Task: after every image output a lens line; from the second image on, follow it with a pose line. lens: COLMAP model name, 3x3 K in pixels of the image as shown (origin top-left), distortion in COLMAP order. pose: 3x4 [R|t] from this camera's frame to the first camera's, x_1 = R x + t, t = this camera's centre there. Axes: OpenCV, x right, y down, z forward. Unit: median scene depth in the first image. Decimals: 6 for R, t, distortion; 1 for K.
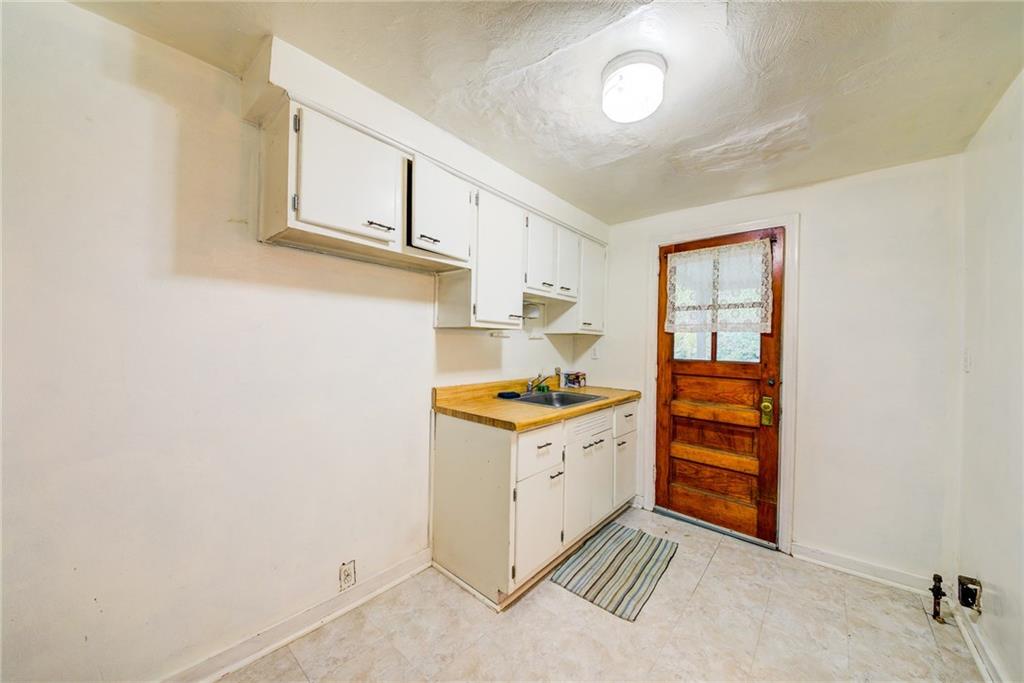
lens RADIAL K [[357.8, 0, 509.5], [0, 357.8, 341.5], [0, 0, 1]] dist [0.004076, -0.004986]
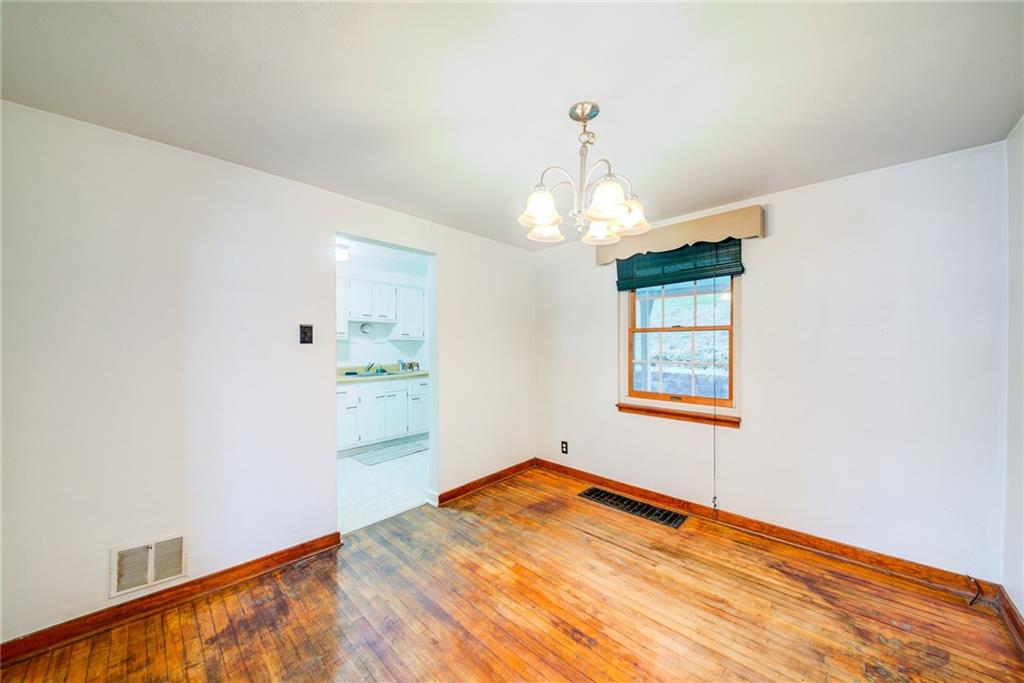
lens RADIAL K [[357.8, 0, 509.5], [0, 357.8, 345.7], [0, 0, 1]] dist [0.004076, -0.004986]
pose [[0.997405, -0.025817, -0.067203, 1.057653], [0.026221, 0.999643, 0.005139, 0.014851], [0.067047, -0.006888, 0.997726, -0.922594]]
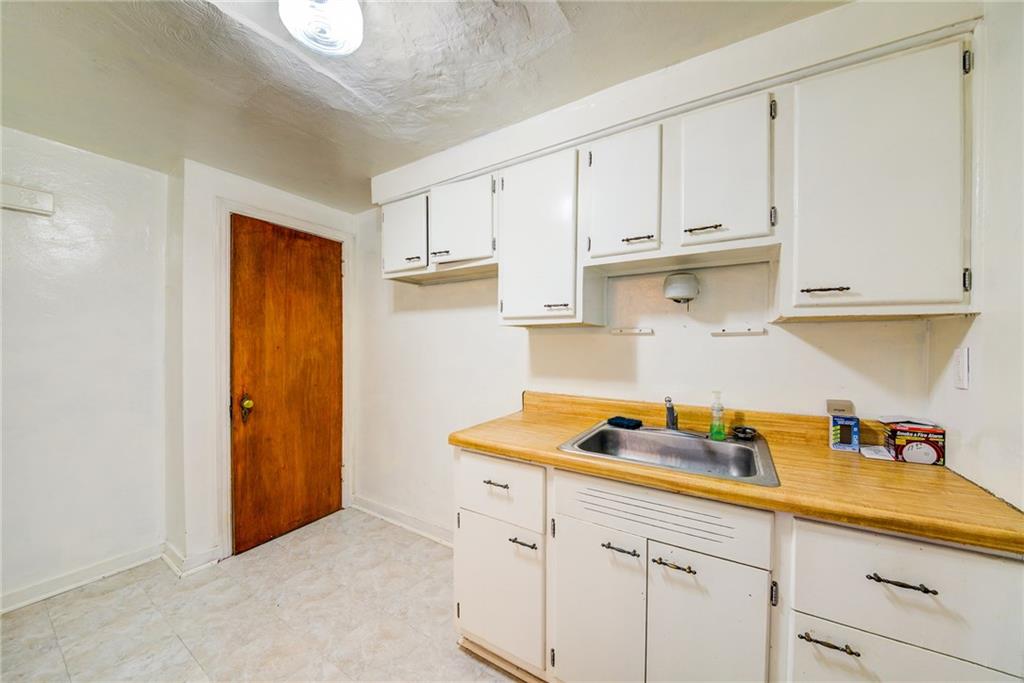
lens RADIAL K [[357.8, 0, 512.3], [0, 357.8, 342.3], [0, 0, 1]] dist [0.004076, -0.004986]
pose [[0.152187, -0.020956, -0.988129, 0.676737], [0.004224, 0.999780, -0.020552, 0.017005], [0.988343, -0.001046, 0.152242, 0.760730]]
